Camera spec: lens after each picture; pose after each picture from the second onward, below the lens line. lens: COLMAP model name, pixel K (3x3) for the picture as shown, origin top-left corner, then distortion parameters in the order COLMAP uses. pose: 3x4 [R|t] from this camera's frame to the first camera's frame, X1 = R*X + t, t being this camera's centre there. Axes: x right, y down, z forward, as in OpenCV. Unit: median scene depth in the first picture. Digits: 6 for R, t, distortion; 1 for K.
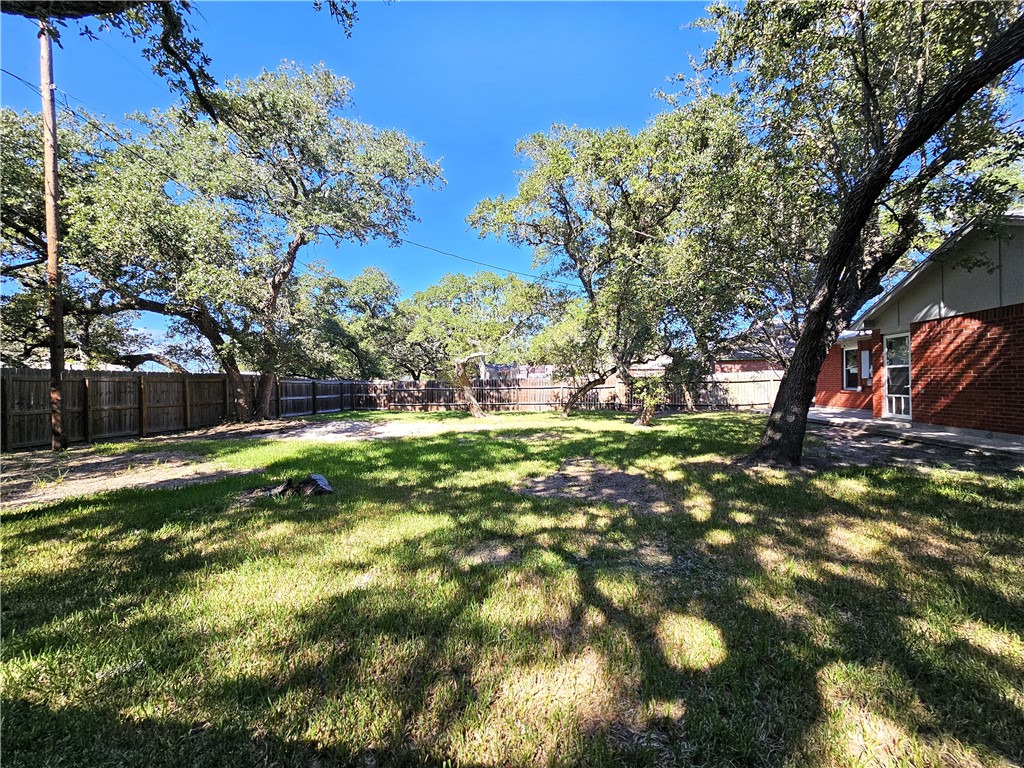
lens RADIAL K [[420.8, 0, 511.5], [0, 420.8, 384.0], [0, 0, 1]] dist [-0.002456, 0.000253]
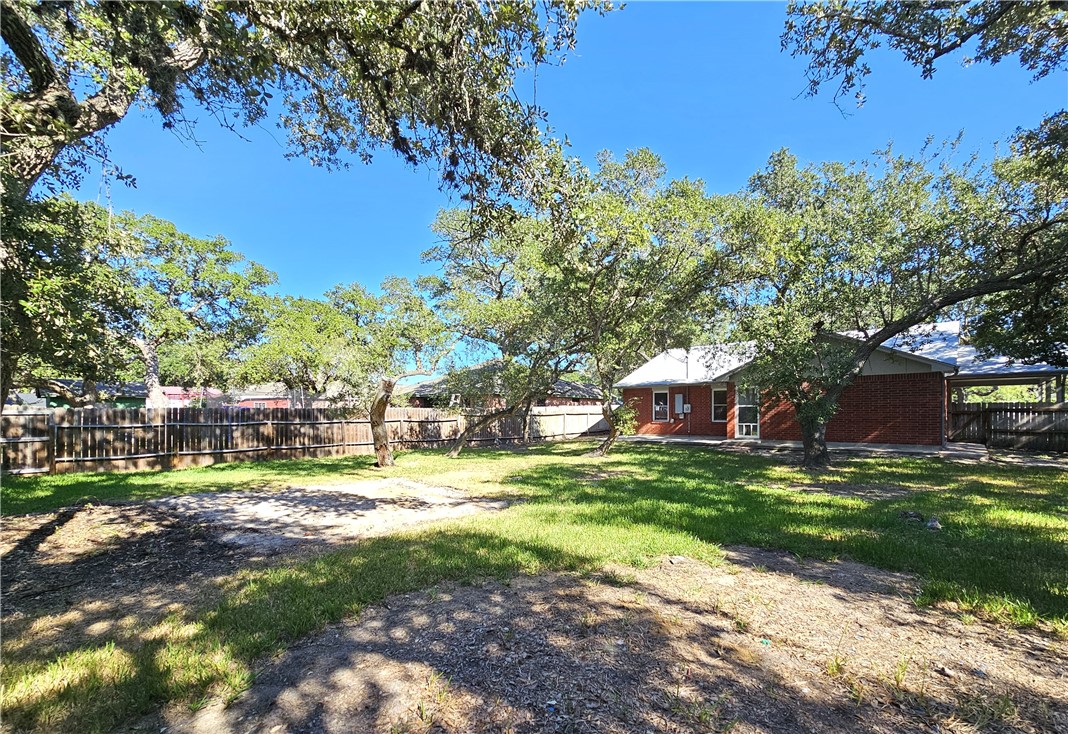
lens RADIAL K [[460.8, 0, 560.0], [0, 460.8, 414.5], [0, 0, 1]] dist [-0.001850, 0.000811]
pose [[0.528858, 0.010621, 0.848644, -0.934268], [-0.001639, 0.999933, -0.011493, 0.012748], [-0.848709, 0.004687, 0.528839, 0.638868]]
